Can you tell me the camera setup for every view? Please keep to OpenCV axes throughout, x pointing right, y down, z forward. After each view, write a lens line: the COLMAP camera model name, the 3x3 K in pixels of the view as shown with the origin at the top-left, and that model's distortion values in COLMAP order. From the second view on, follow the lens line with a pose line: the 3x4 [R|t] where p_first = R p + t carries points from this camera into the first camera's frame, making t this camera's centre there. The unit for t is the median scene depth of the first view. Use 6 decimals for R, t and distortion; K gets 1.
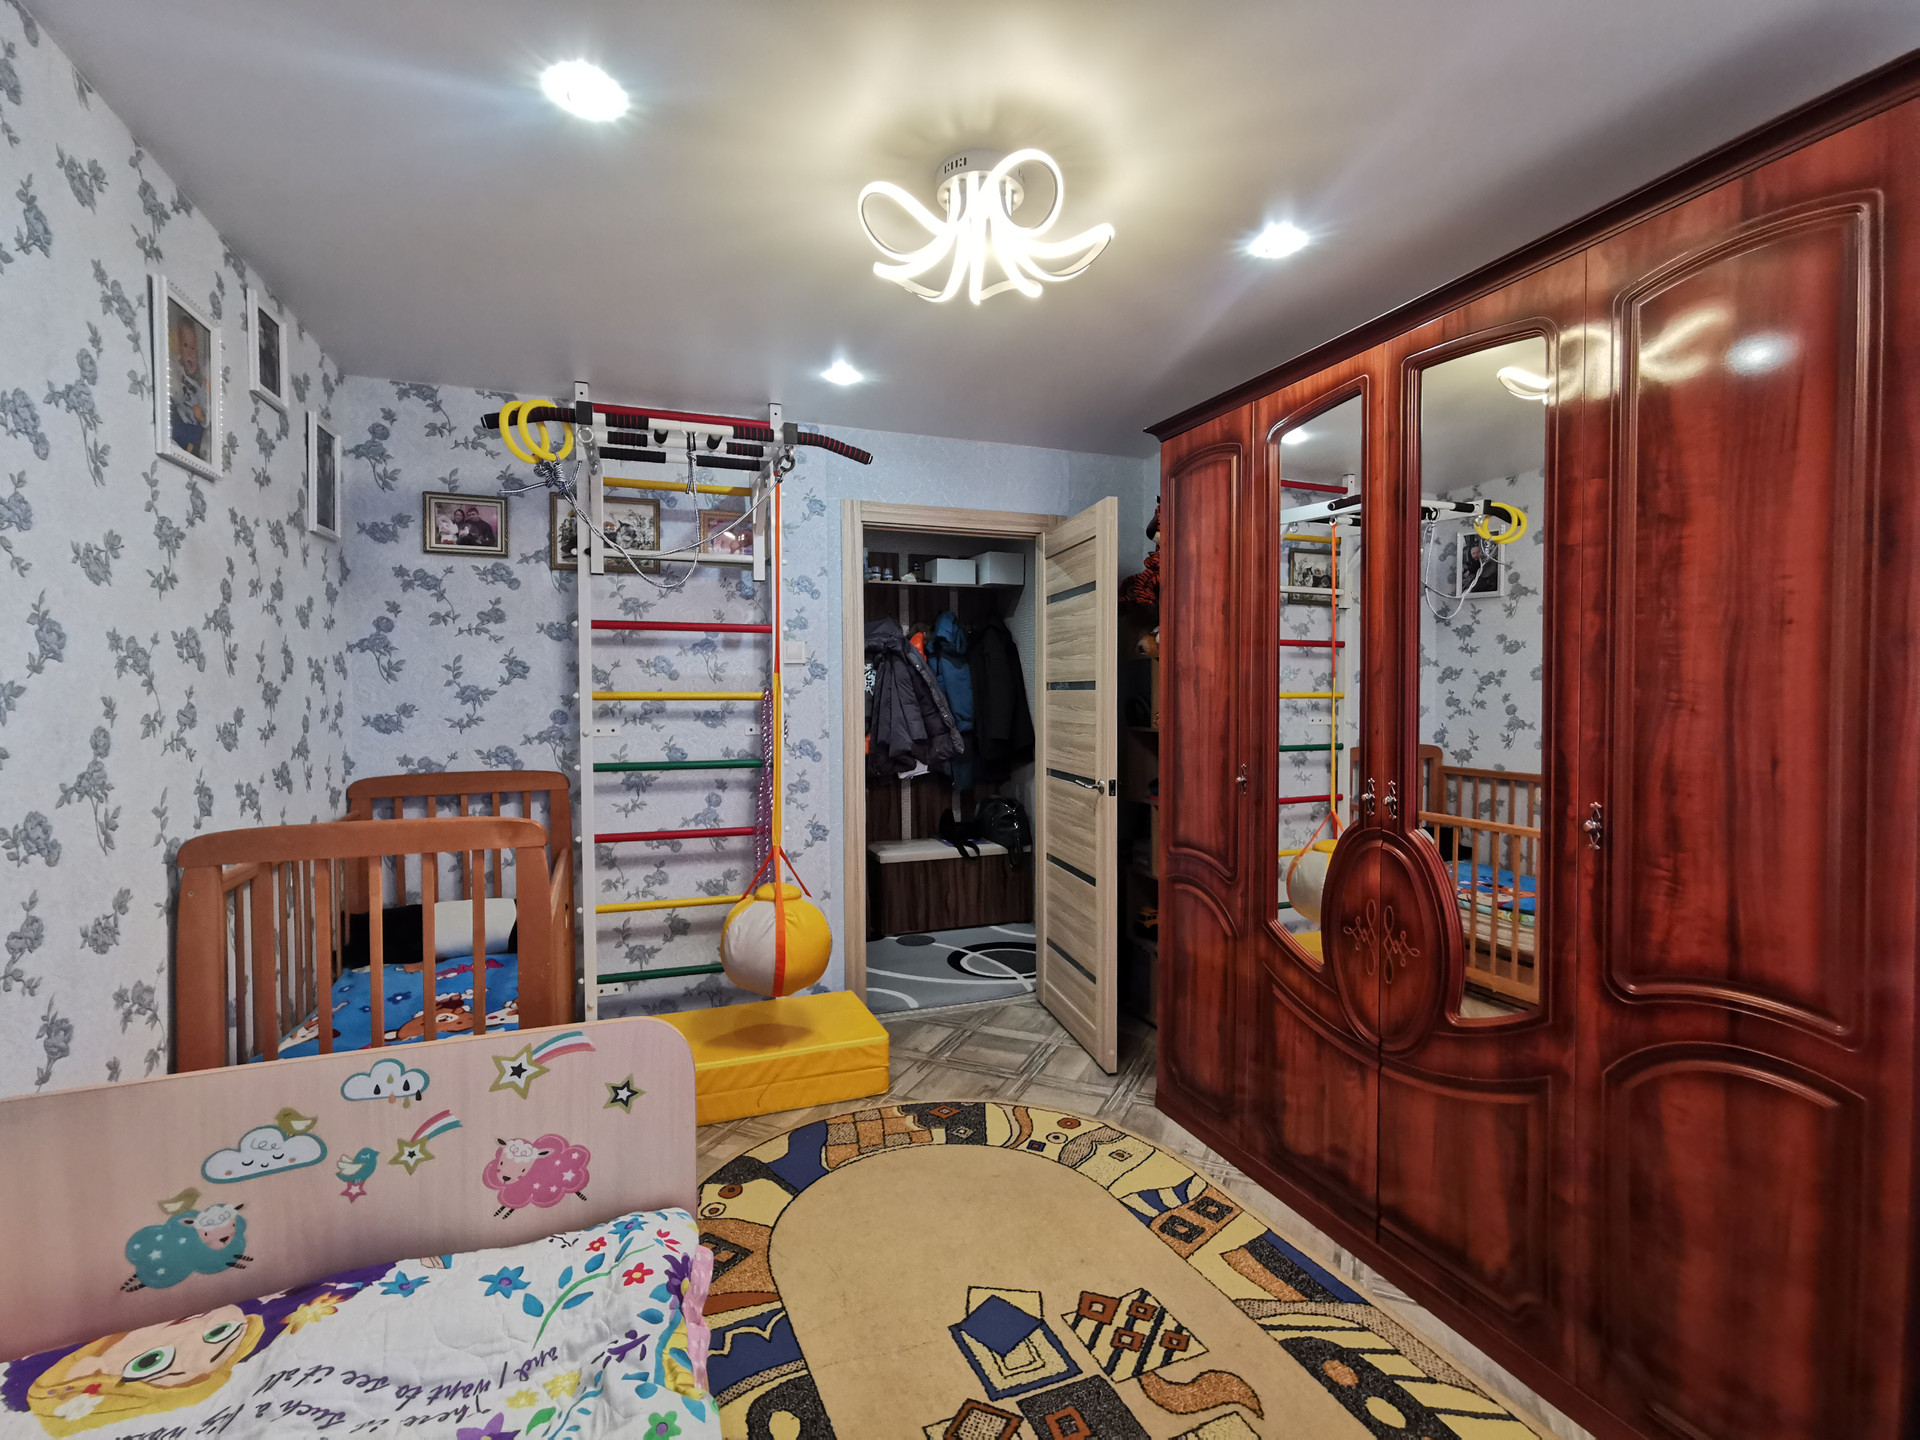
lens RADIAL K [[900.8, 0, 950.4], [0, 900.8, 709.0], [0, 0, 1]] dist [-0.015081, 0.015755]
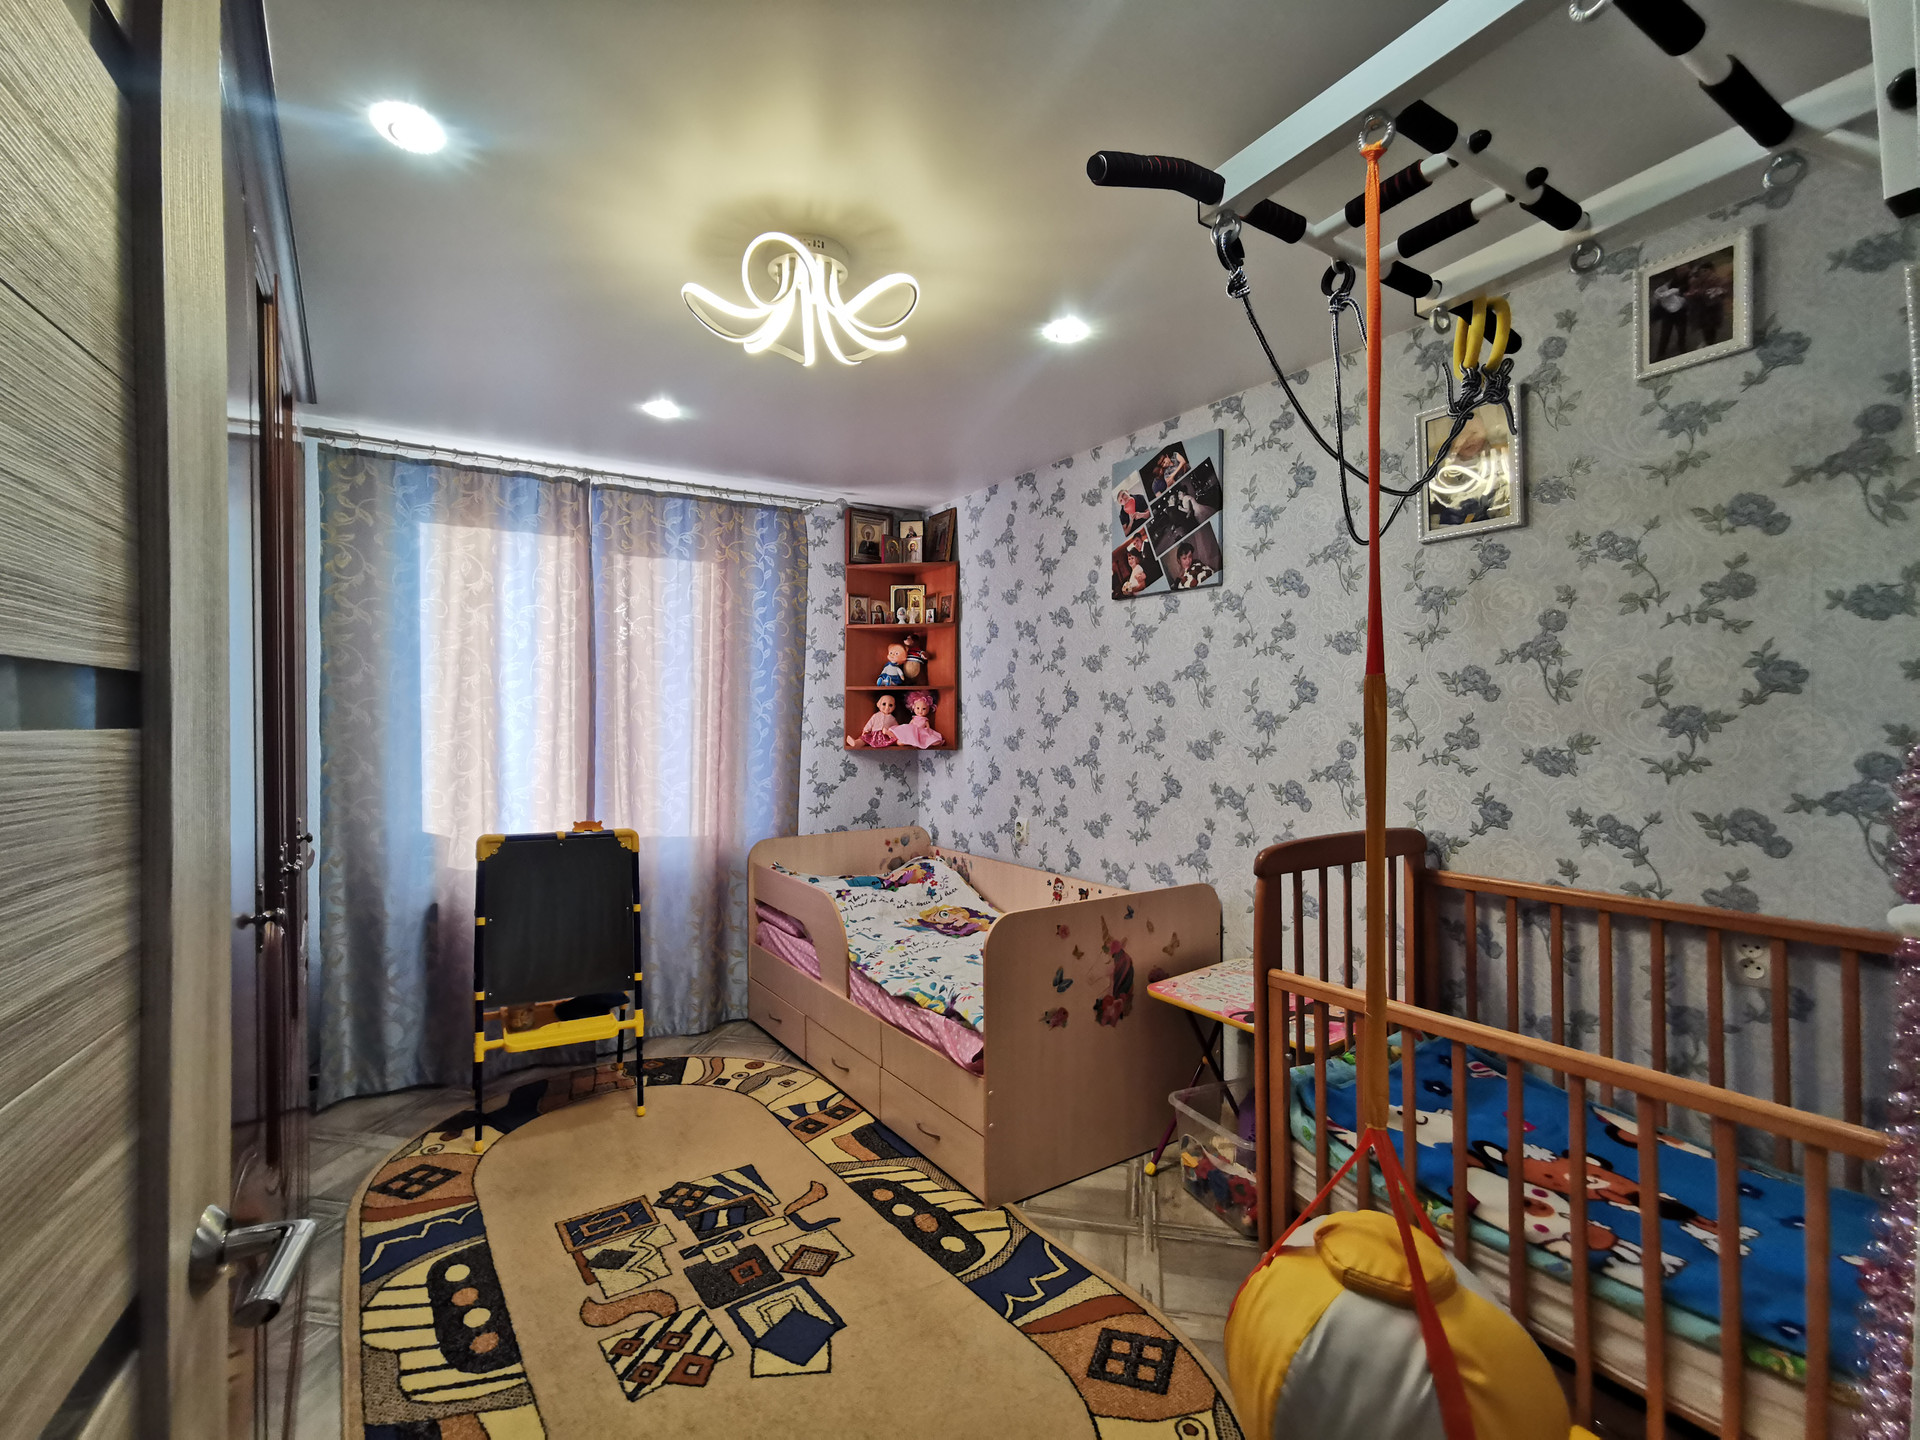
lens RADIAL K [[888.5, 0, 957.0], [0, 888.5, 721.8], [0, 0, 1]] dist [-0.011563, 0.014972]
pose [[-0.974355, 0.010490, -0.224771, 0.094886], [0.004984, 0.999674, 0.025047, -0.044312], [0.224961, 0.023285, -0.974090, 1.966660]]
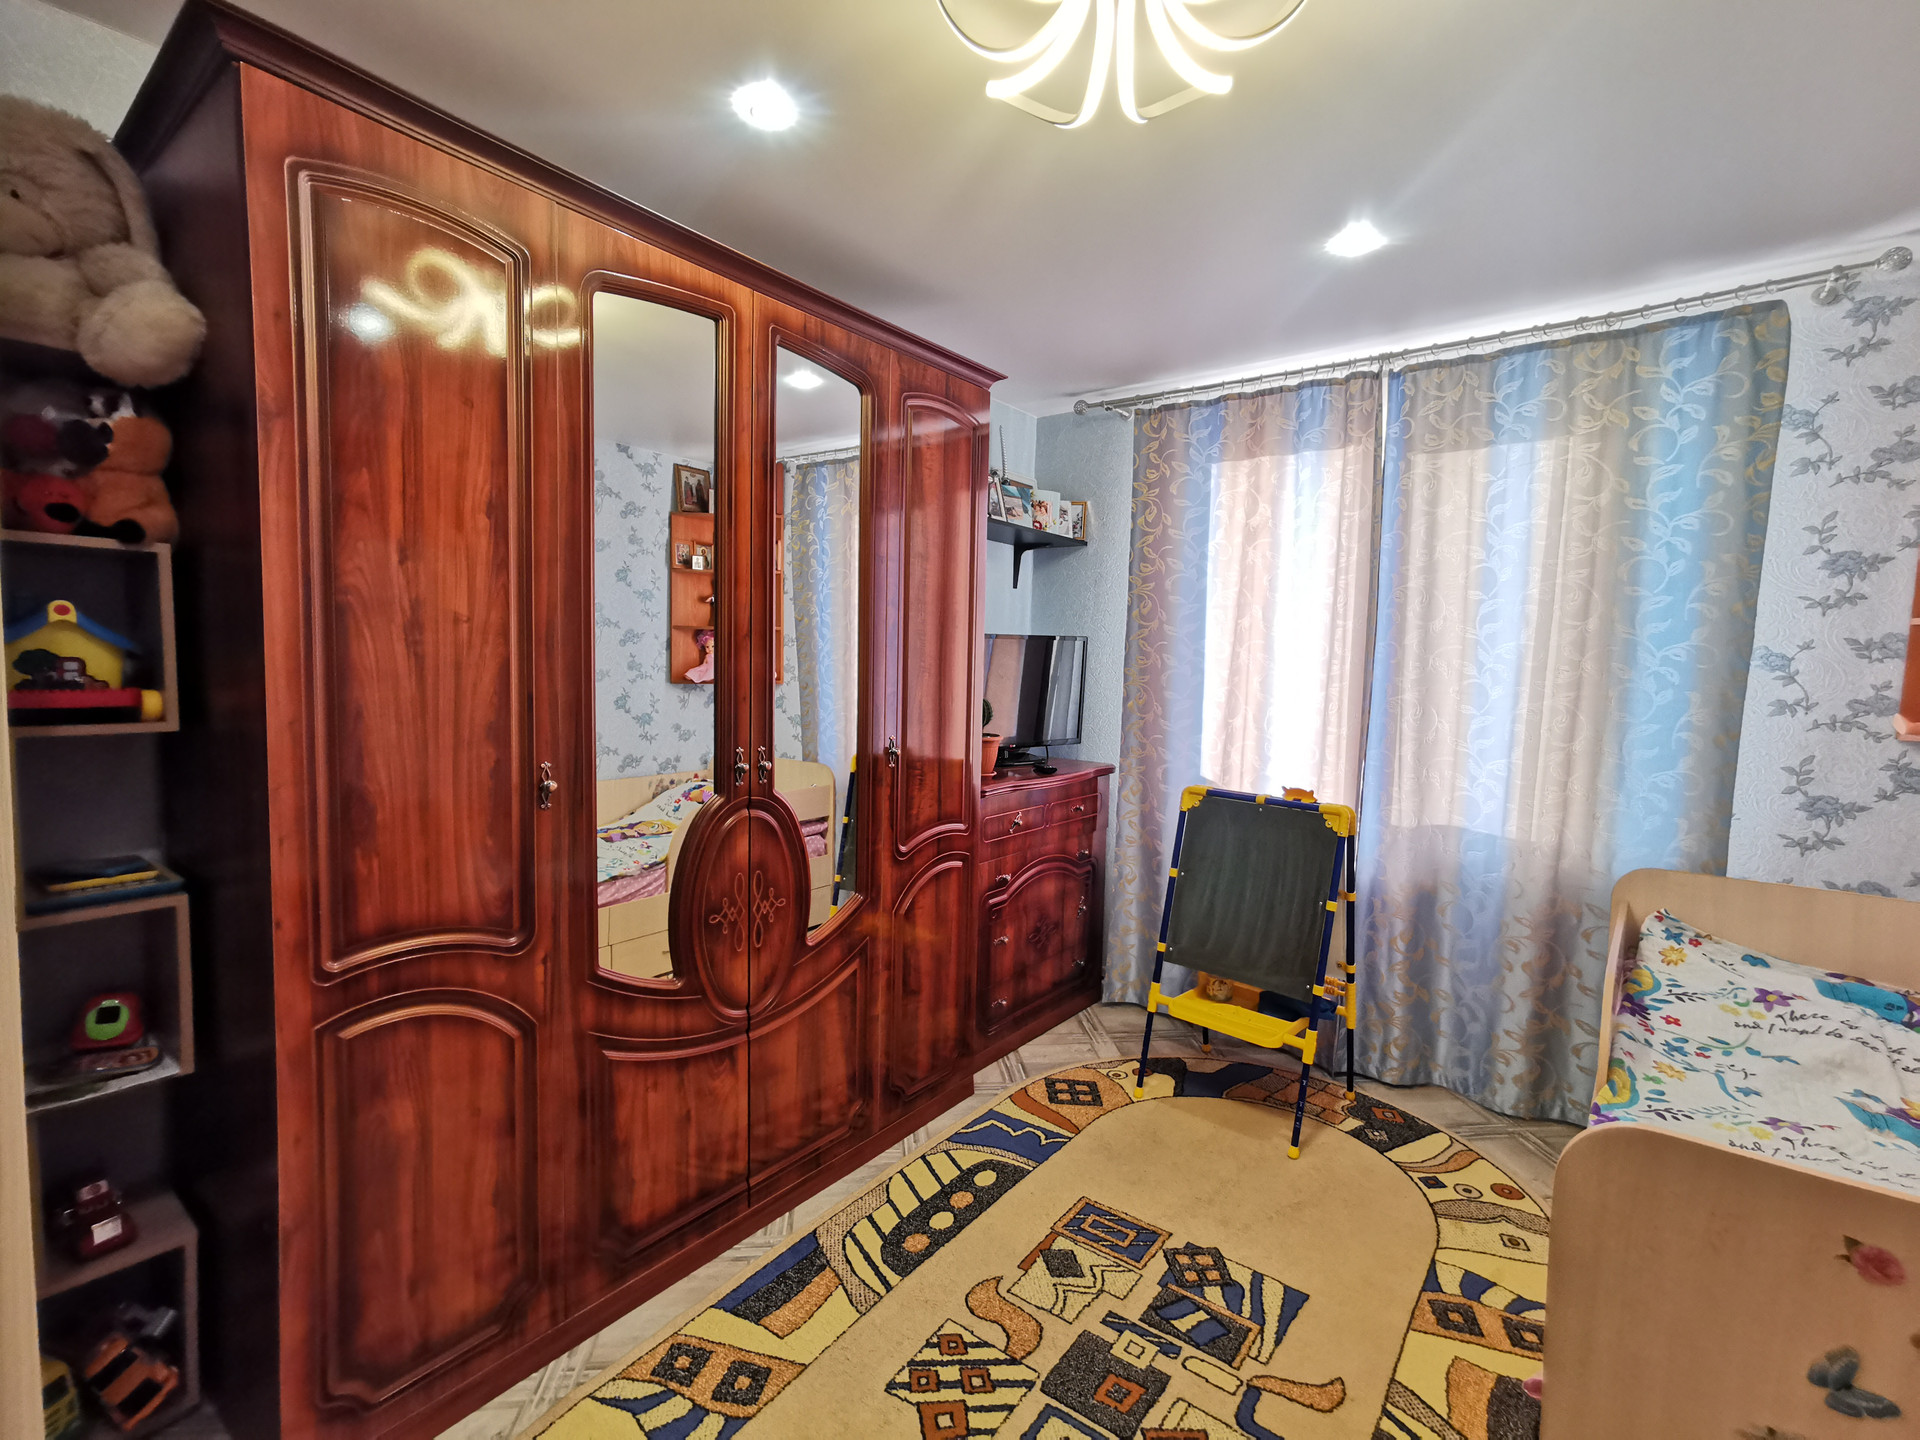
lens RADIAL K [[888.5, 0, 957.0], [0, 888.5, 721.8], [0, 0, 1]] dist [-0.011563, 0.014972]
pose [[-0.522708, -0.064444, 0.850072, -0.482239], [-0.006534, 0.997412, 0.071596, -0.020137], [-0.852487, 0.031870, -0.521777, 1.387936]]
